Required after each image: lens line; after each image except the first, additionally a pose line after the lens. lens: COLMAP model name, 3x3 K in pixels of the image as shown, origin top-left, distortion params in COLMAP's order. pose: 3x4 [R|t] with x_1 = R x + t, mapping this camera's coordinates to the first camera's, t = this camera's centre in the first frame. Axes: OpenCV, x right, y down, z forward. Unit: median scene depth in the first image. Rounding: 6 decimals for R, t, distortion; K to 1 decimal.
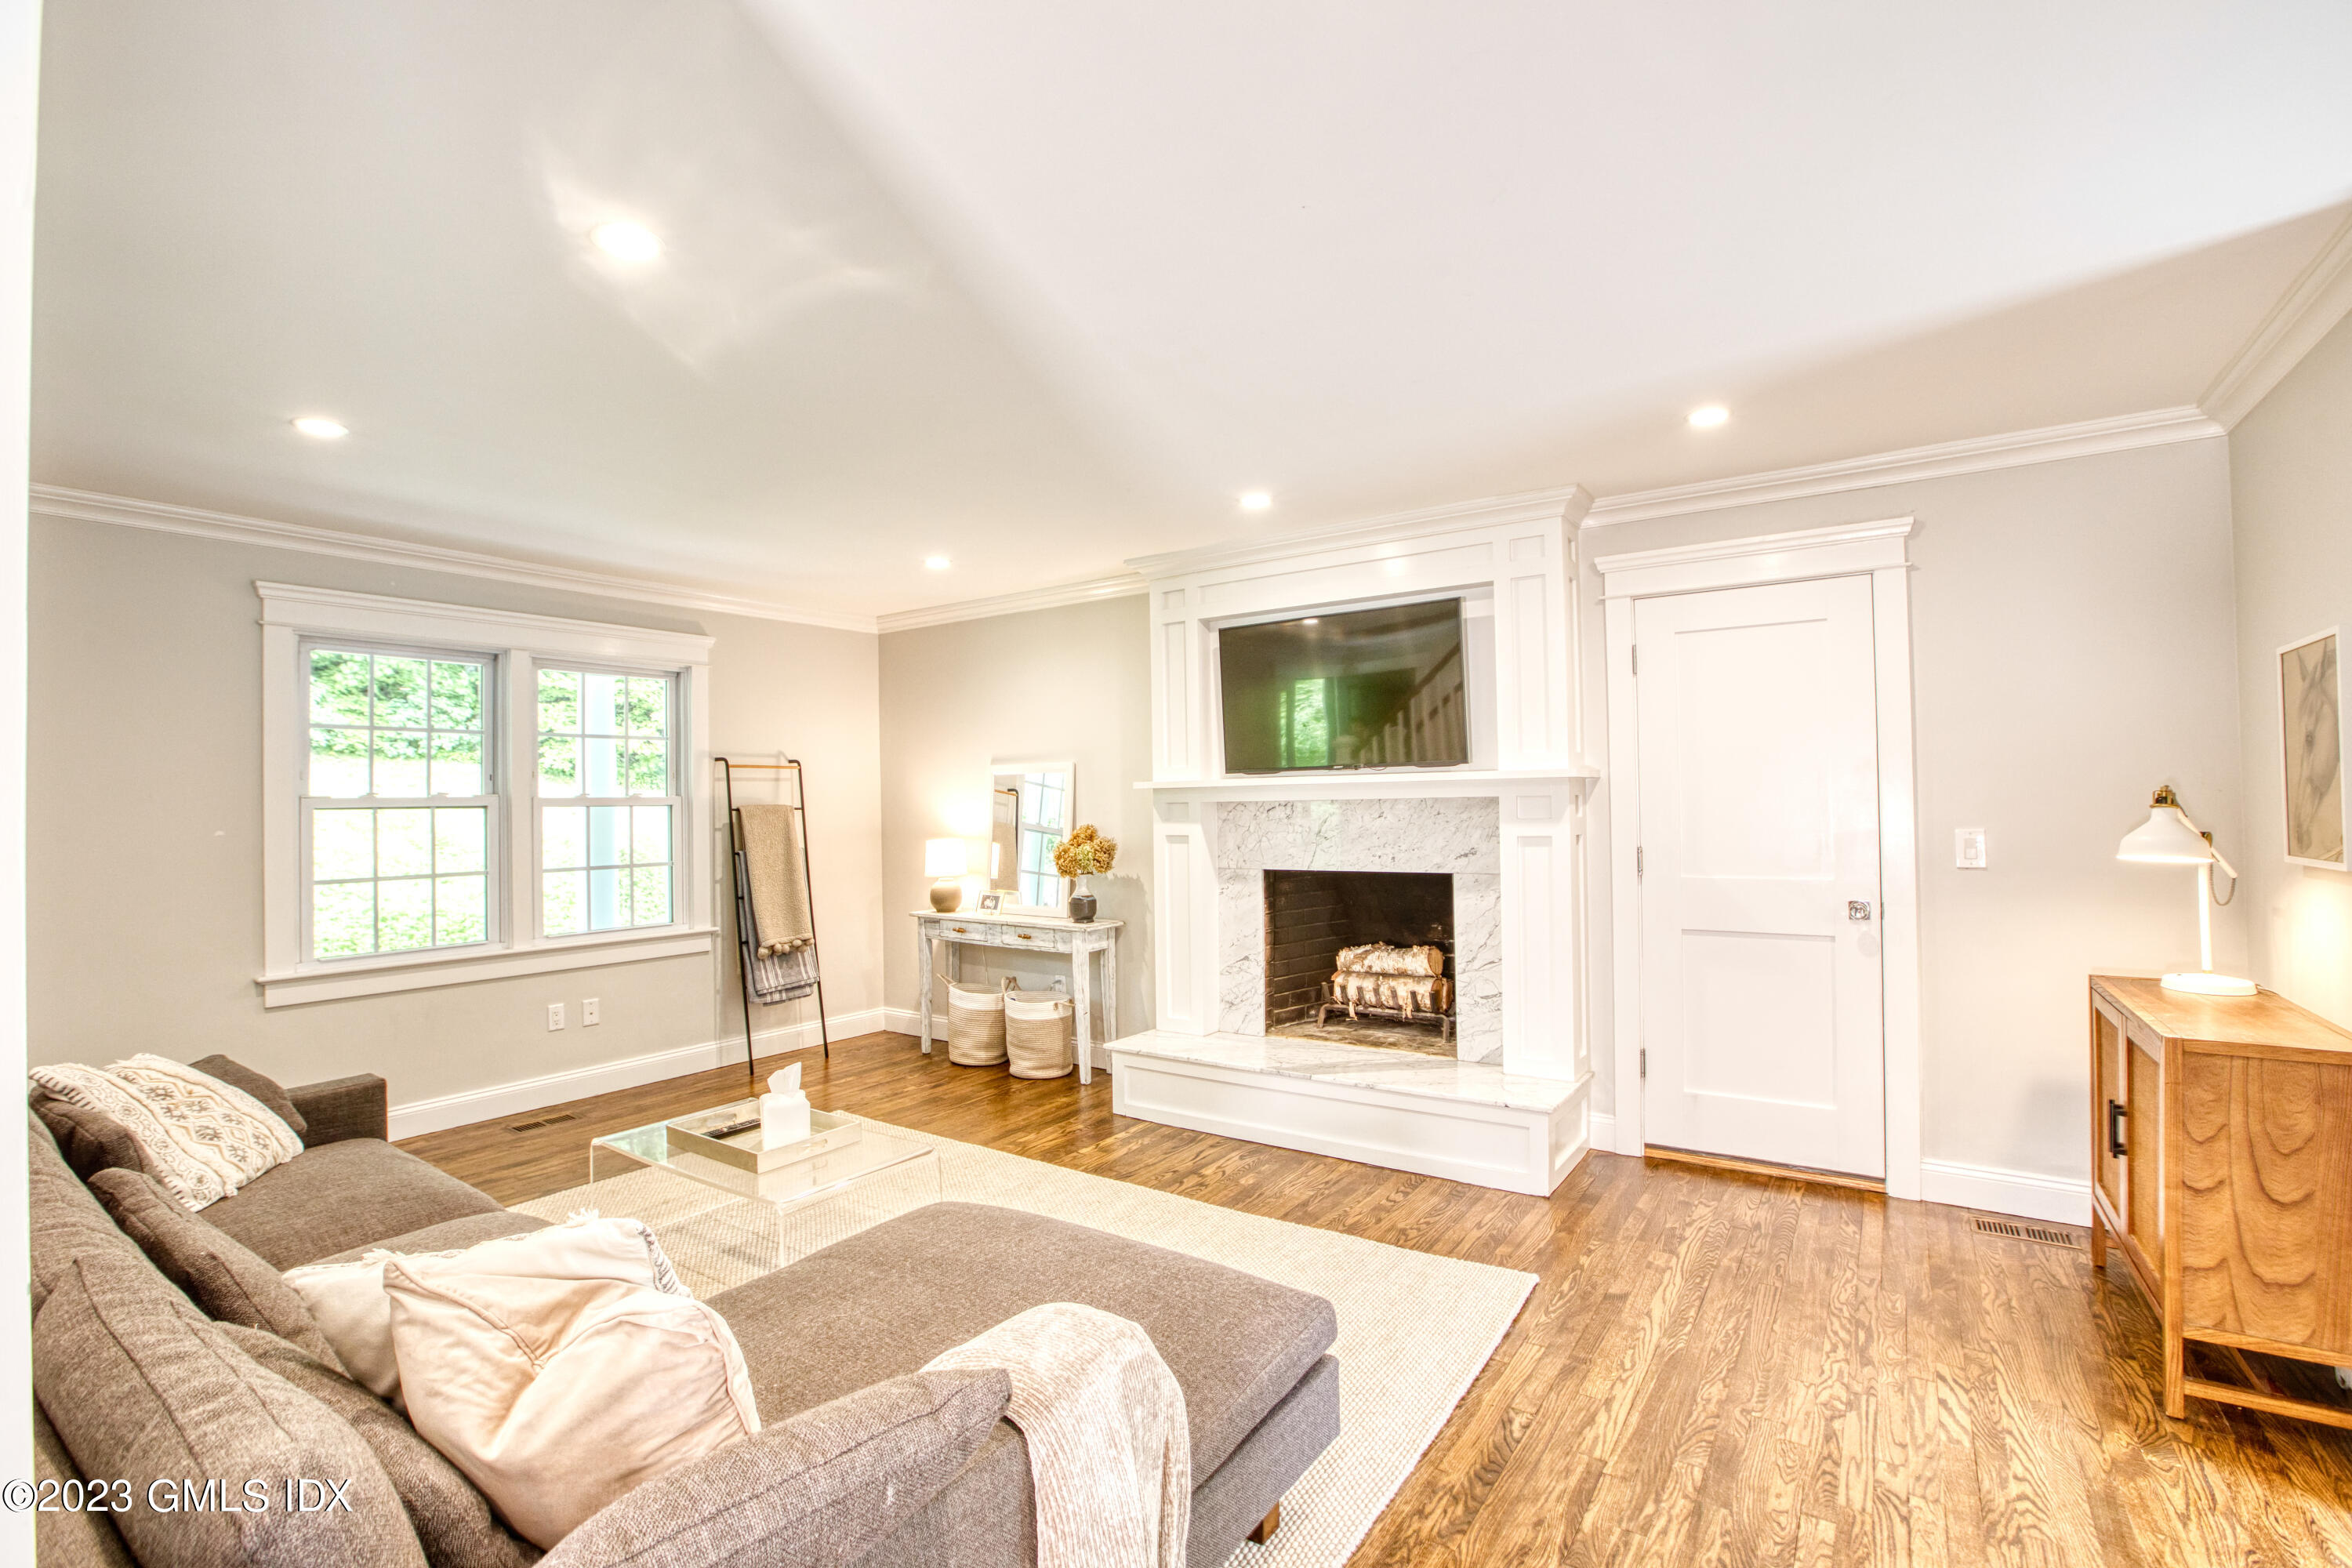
lens RADIAL K [[1065.1, 0, 1164.4], [0, 1065.1, 787.7], [0, 0, 1]] dist [-0.016102, 0.000705]
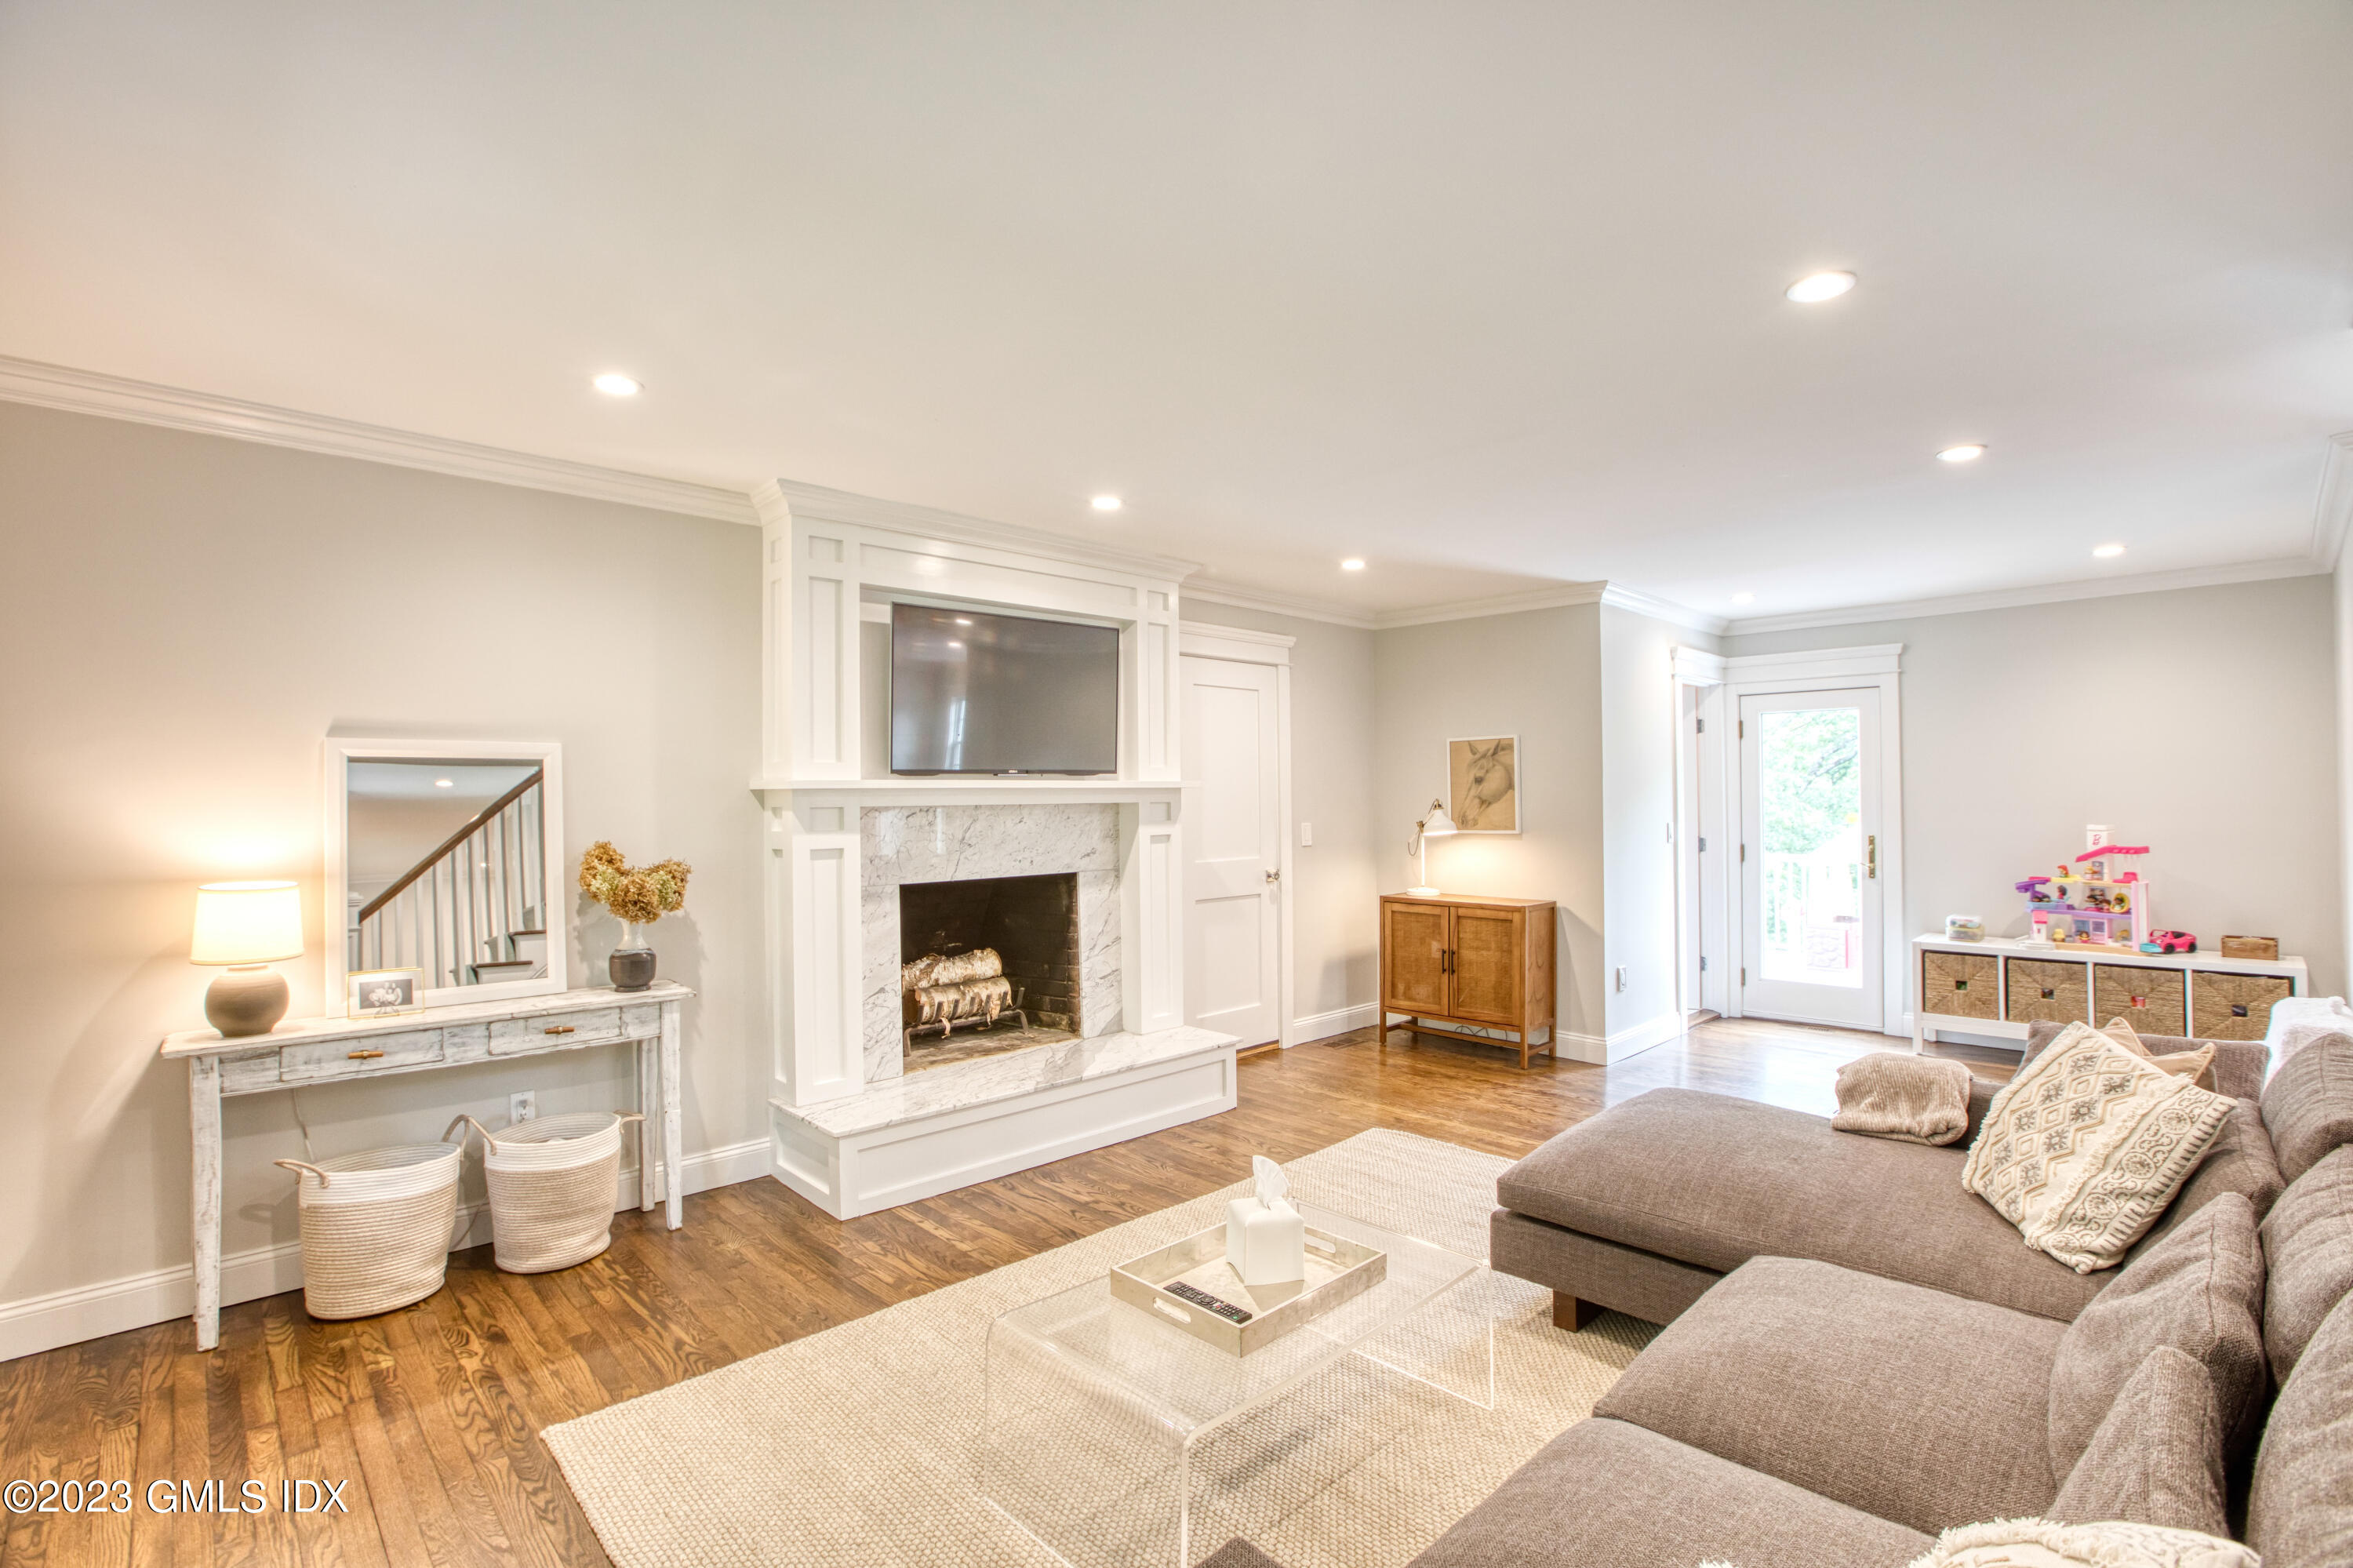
lens RADIAL K [[1065.6, 0, 1164.9], [0, 1065.6, 787.7], [0, 0, 1]] dist [-0.016102, 0.000705]
pose [[0.214693, 0.024113, 0.976384, -0.759012], [-0.007533, 0.999706, -0.023032, 0.016829], [-0.976652, -0.002410, 0.214812, 0.637729]]
